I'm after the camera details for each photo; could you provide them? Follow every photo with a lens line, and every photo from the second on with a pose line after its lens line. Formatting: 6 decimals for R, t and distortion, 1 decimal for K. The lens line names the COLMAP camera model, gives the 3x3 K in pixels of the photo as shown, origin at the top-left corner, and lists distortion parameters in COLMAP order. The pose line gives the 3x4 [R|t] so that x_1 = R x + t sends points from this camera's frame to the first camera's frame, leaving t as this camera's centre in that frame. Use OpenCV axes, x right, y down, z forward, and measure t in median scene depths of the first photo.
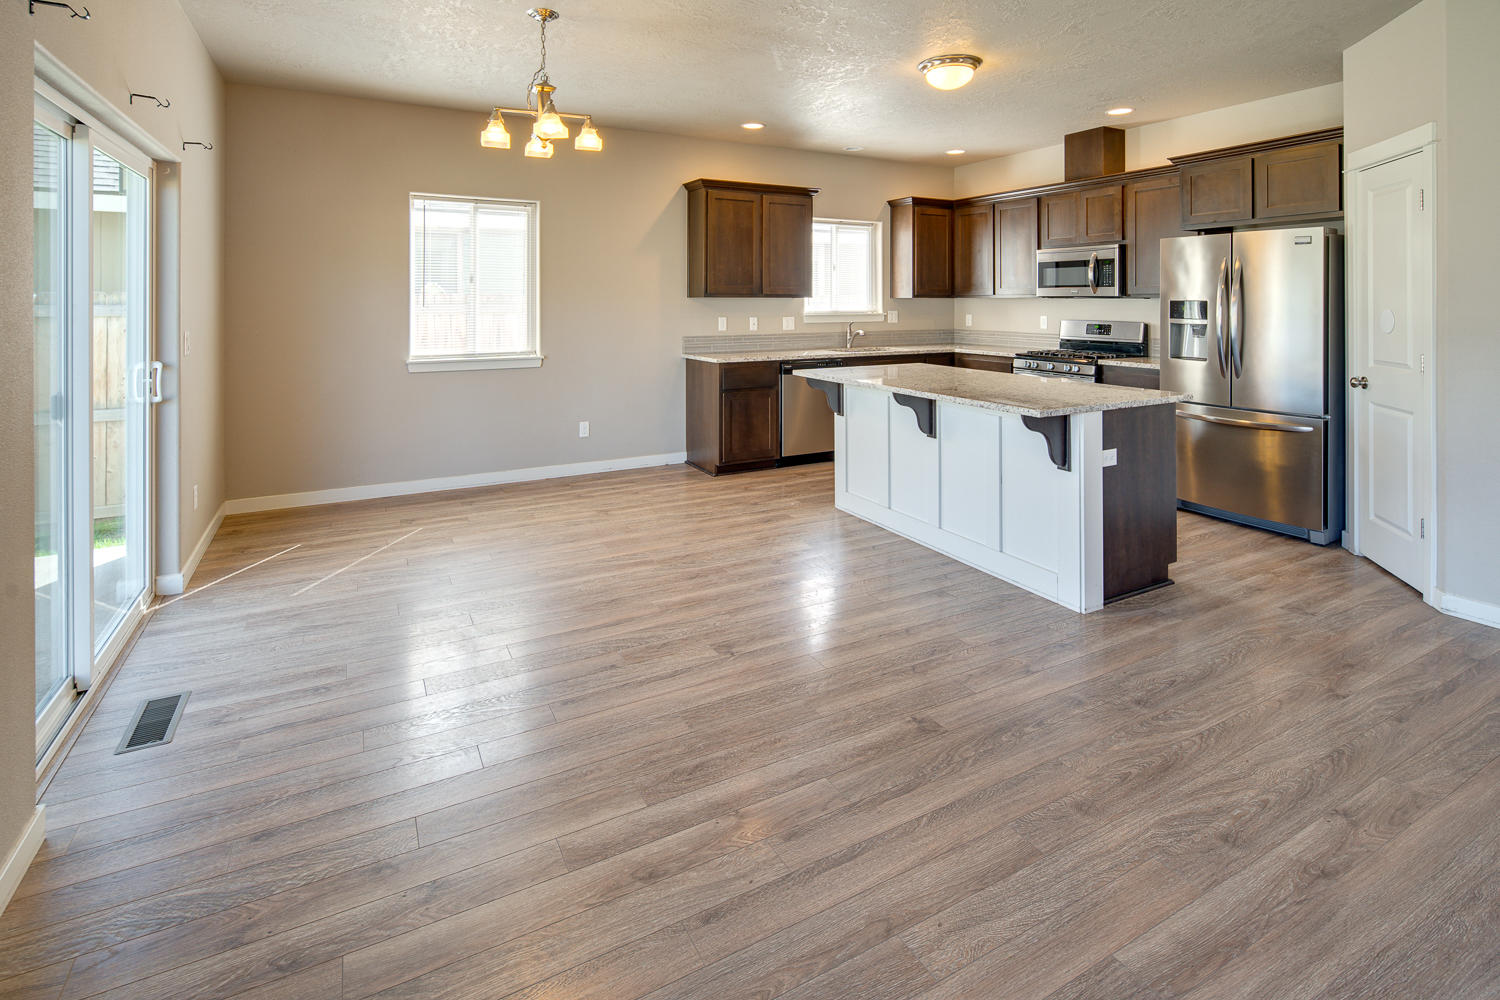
lens RADIAL K [[720.2, 0, 736.2], [0, 720.2, 301.7], [0, 0, 1]] dist [0.000270, -0.000244]
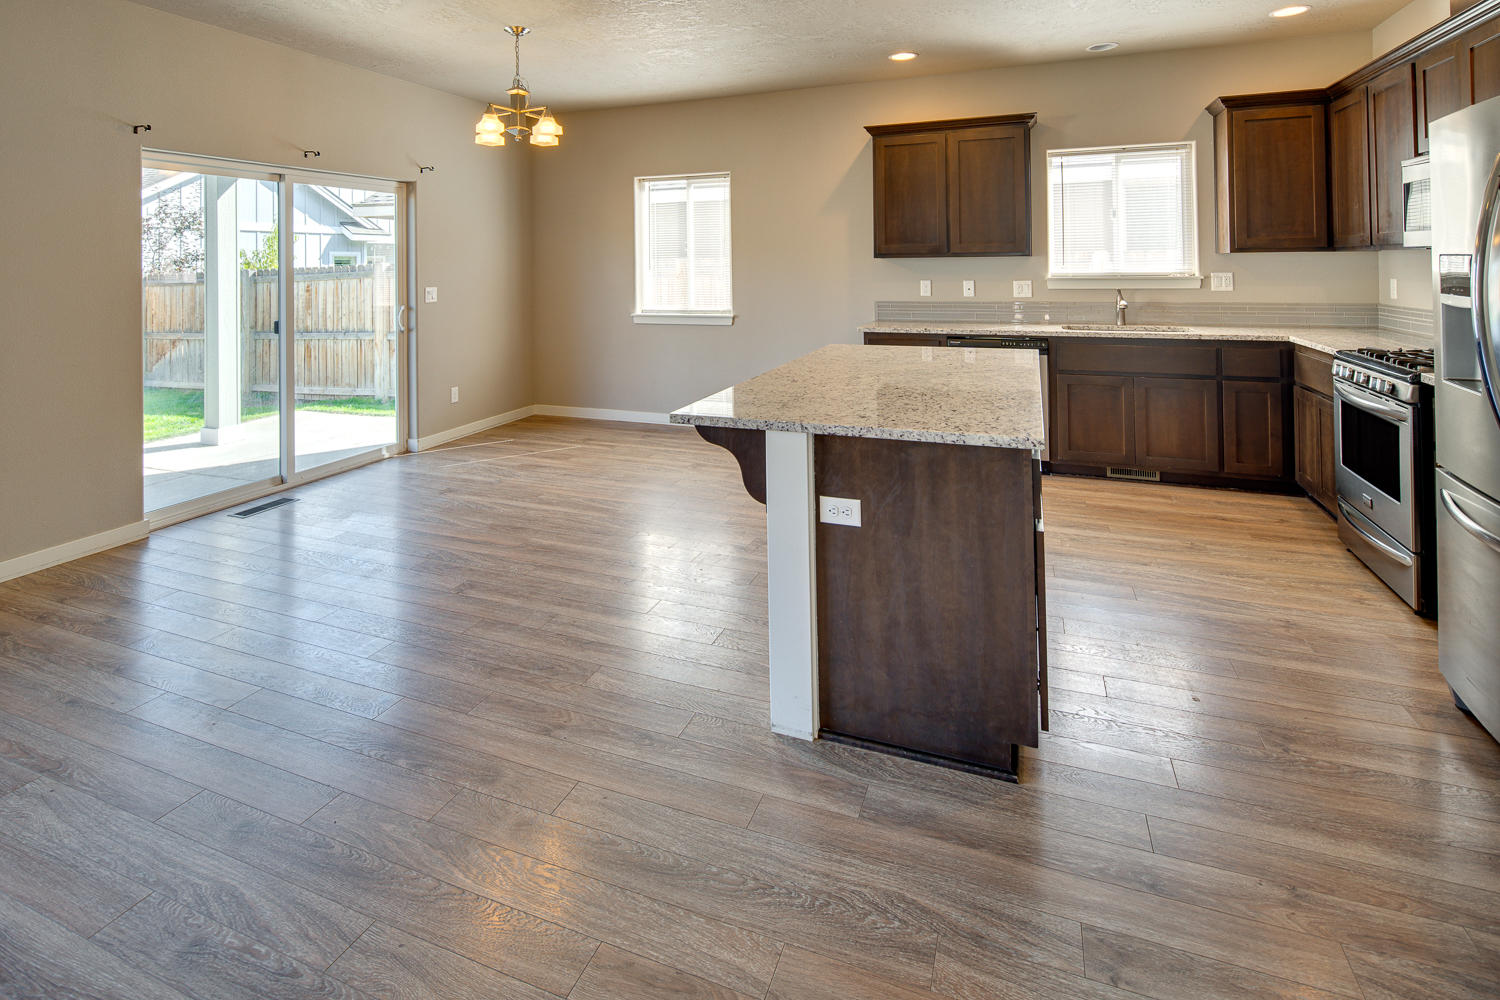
lens RADIAL K [[723.9, 0, 744.2], [0, 723.9, 255.1], [0, 0, 1]] dist [0.003165, -0.000560]
pose [[0.651217, -0.017024, -0.758700, 0.596339], [0.012797, 0.999853, -0.011451, -0.001753], [0.758783, -0.002252, 0.651339, 0.328067]]
